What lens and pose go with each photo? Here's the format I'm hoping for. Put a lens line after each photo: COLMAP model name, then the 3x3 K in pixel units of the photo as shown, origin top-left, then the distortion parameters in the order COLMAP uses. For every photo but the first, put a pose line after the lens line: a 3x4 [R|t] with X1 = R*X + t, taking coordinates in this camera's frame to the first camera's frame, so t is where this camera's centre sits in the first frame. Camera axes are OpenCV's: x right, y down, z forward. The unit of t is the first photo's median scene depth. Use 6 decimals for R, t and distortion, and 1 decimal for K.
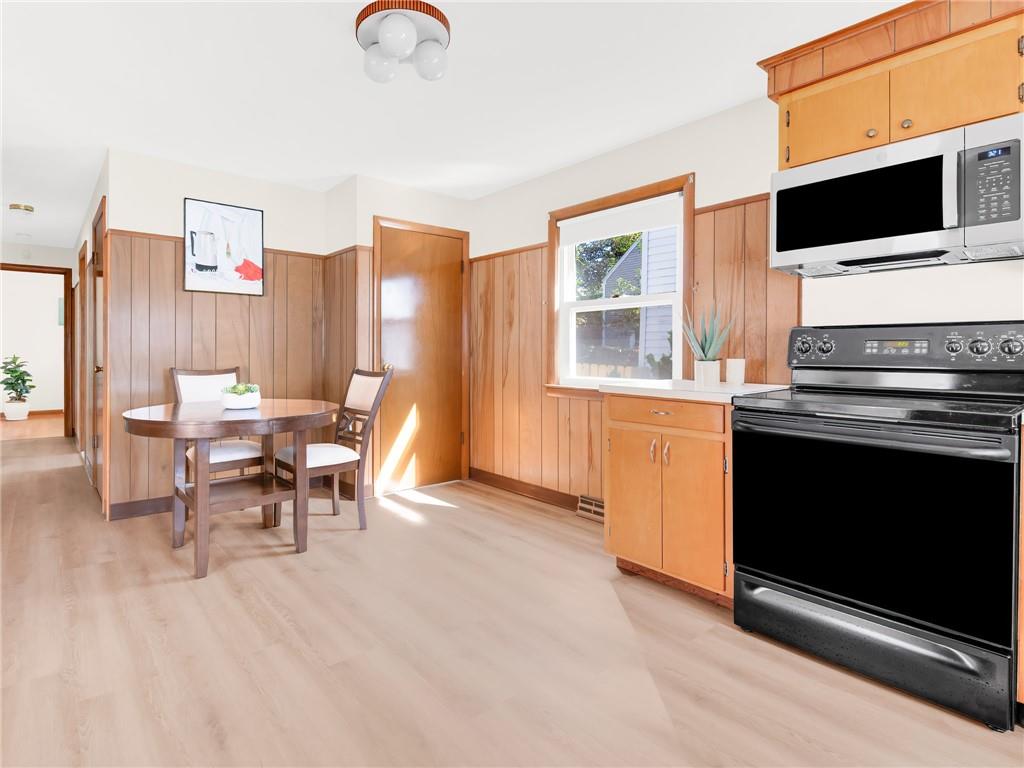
lens RADIAL K [[525.4, 0, 459.3], [0, 525.4, 353.8], [0, 0, 1]] dist [-0.006851, -0.001020]
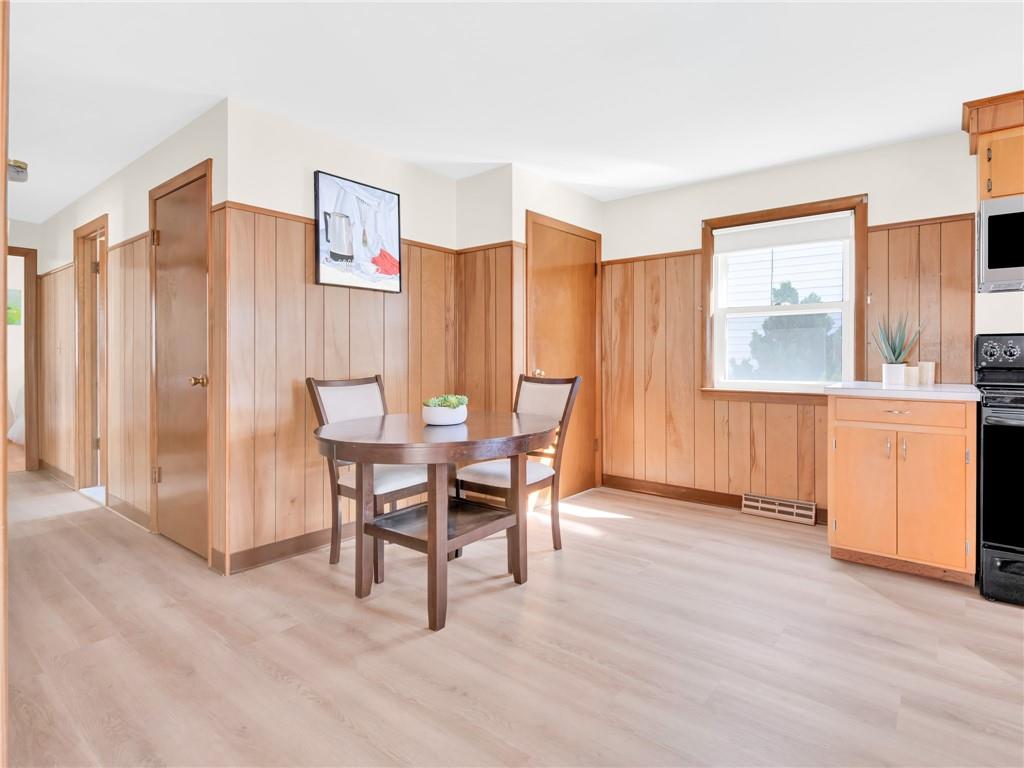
lens RADIAL K [[525.4, 0, 576.9], [0, 525.4, 354.5], [0, 0, 1]] dist [-0.006851, -0.001020]
pose [[0.958194, -0.002656, 0.286108, -0.320703], [0.004613, 0.999970, -0.006167, -0.001753], [-0.286083, 0.007229, 0.958178, 0.078854]]
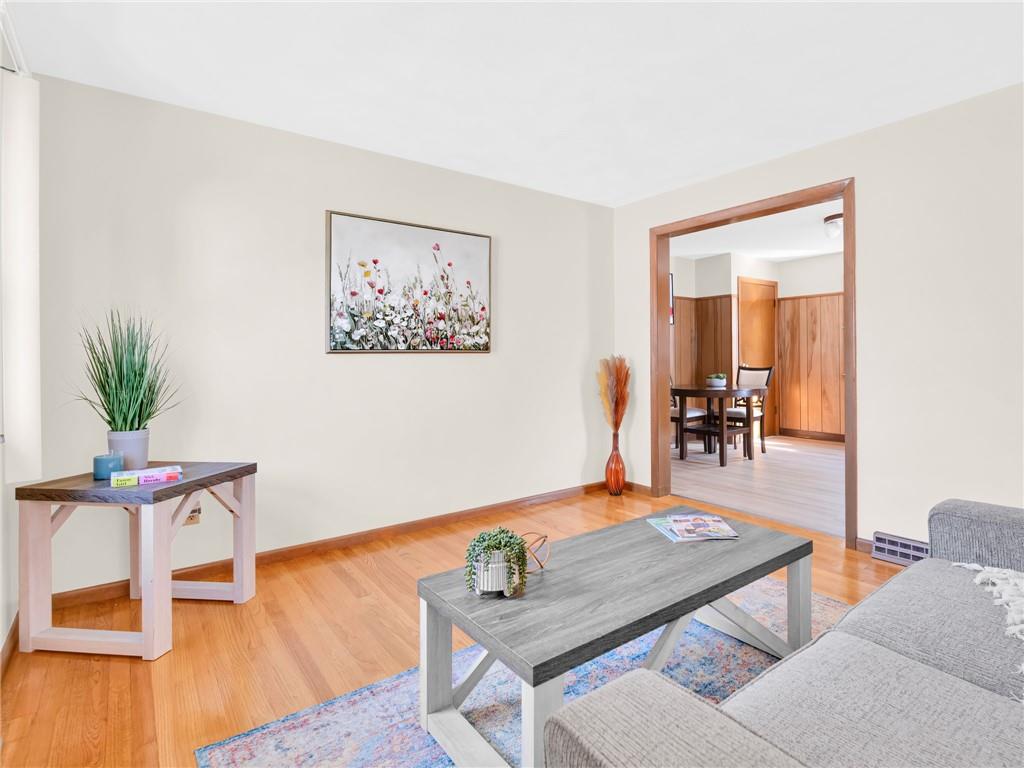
lens RADIAL K [[538.6, 0, 574.1], [0, 538.6, 356.1], [0, 0, 1]] dist [0.003249, 0.000333]
pose [[0.999348, -0.011160, 0.034339, -0.697744], [0.011392, 0.999914, -0.006563, -0.000150], [-0.034263, 0.006950, 0.999389, -0.661702]]
